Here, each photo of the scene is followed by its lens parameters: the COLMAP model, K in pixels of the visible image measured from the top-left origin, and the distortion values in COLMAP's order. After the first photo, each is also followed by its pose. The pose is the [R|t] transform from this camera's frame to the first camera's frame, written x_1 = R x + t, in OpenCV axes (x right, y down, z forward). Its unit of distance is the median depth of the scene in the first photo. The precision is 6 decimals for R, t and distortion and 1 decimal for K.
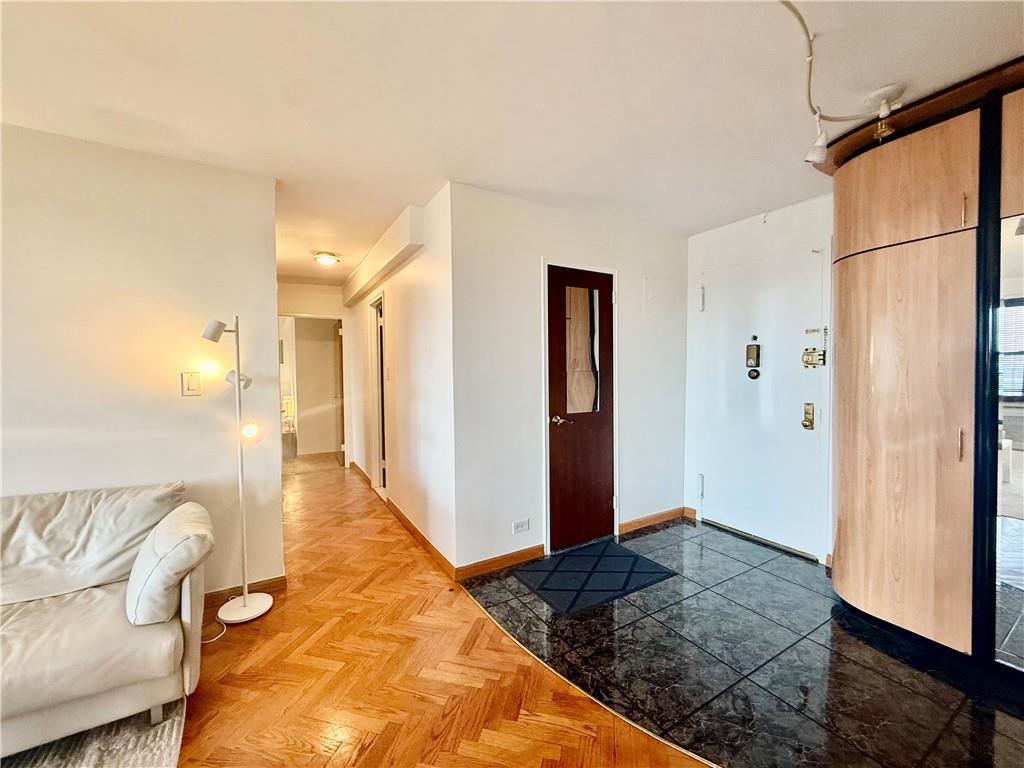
lens RADIAL K [[409.3, 0, 510.8], [0, 409.3, 382.9], [0, 0, 1]] dist [-0.000141, 0.000047]
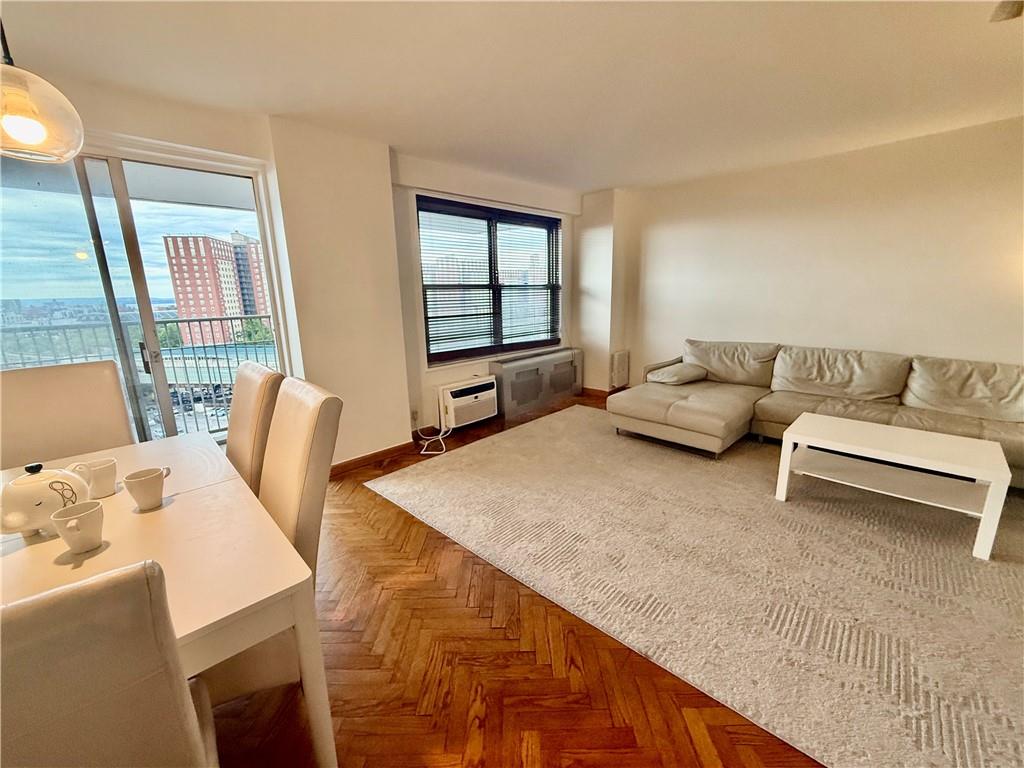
lens RADIAL K [[407.9, 0, 511.1], [0, 407.9, 383.4], [0, 0, 1]] dist [-0.000831, 0.000408]
pose [[0.244696, 0.214938, -0.945476, -0.030242], [-0.003031, 0.975285, 0.220930, 0.003850], [0.969595, -0.051195, 0.239300, -0.824286]]
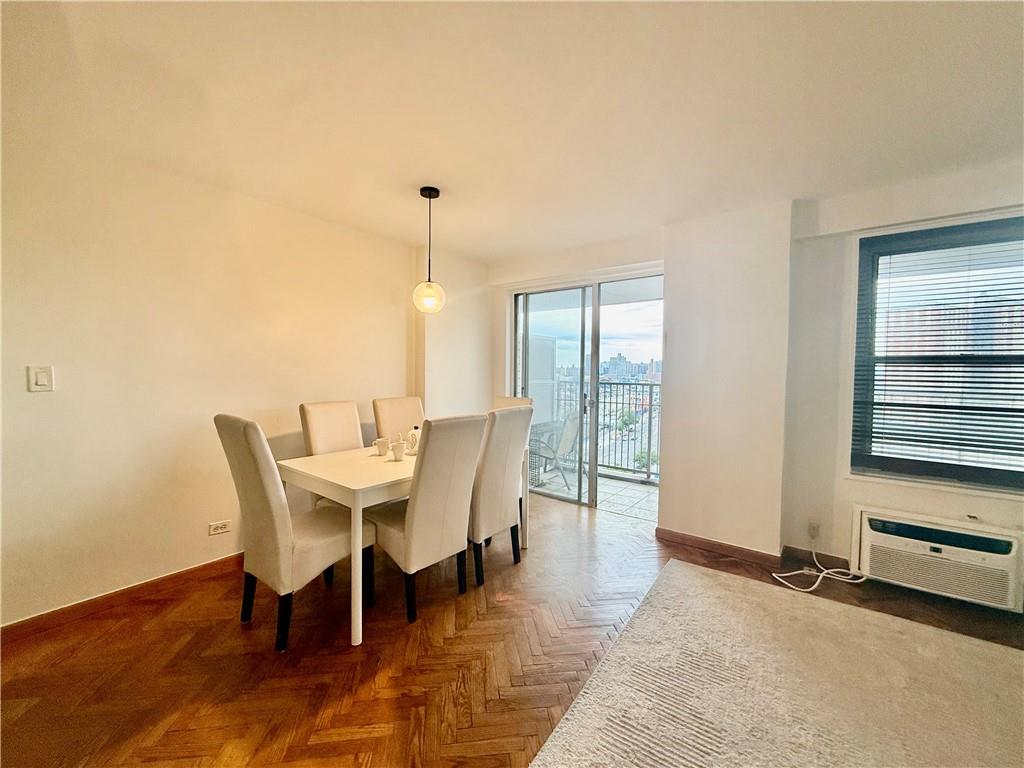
lens RADIAL K [[407.0, 0, 509.4], [0, 407.0, 383.9], [0, 0, 1]] dist [0.000300, 0.000220]
pose [[-0.925091, 0.013809, -0.379496, -0.323540], [-0.011065, 0.997934, 0.063284, -0.003461], [0.379585, 0.062743, -0.923027, -0.177739]]
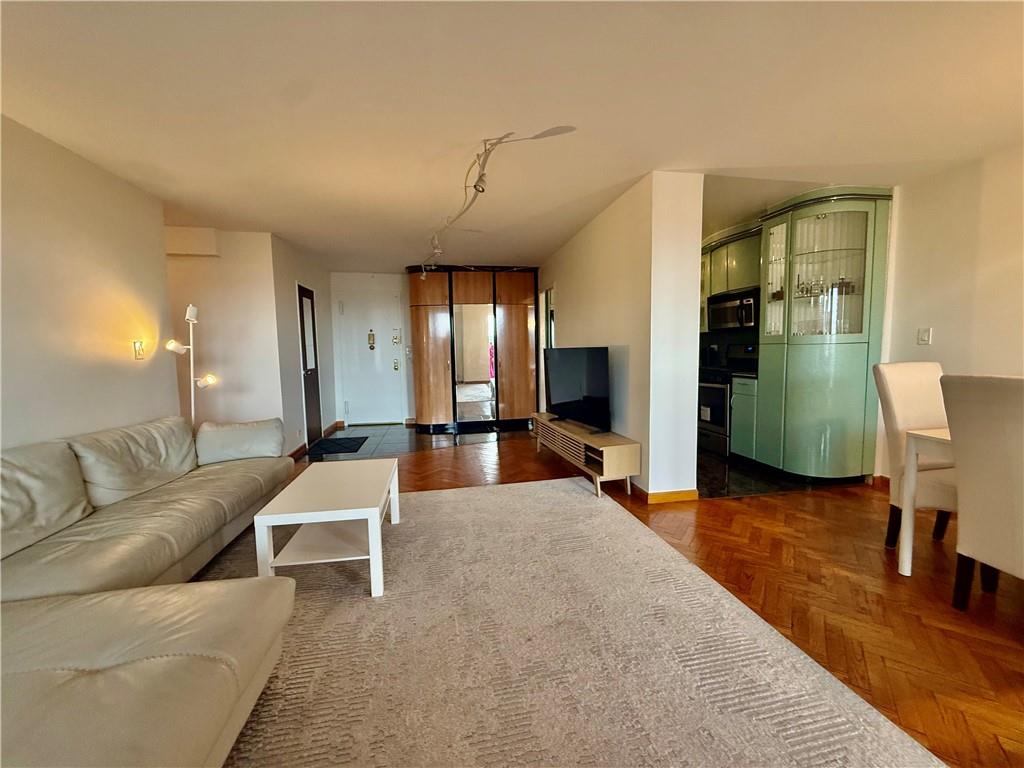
lens RADIAL K [[407.9, 0, 511.1], [0, 407.9, 383.4], [0, 0, 1]] dist [-0.000831, 0.000408]
pose [[0.351608, -0.076452, 0.933020, -1.306647], [0.038182, 0.997002, 0.067306, 0.055340], [-0.935368, 0.011959, 0.353473, -0.487583]]
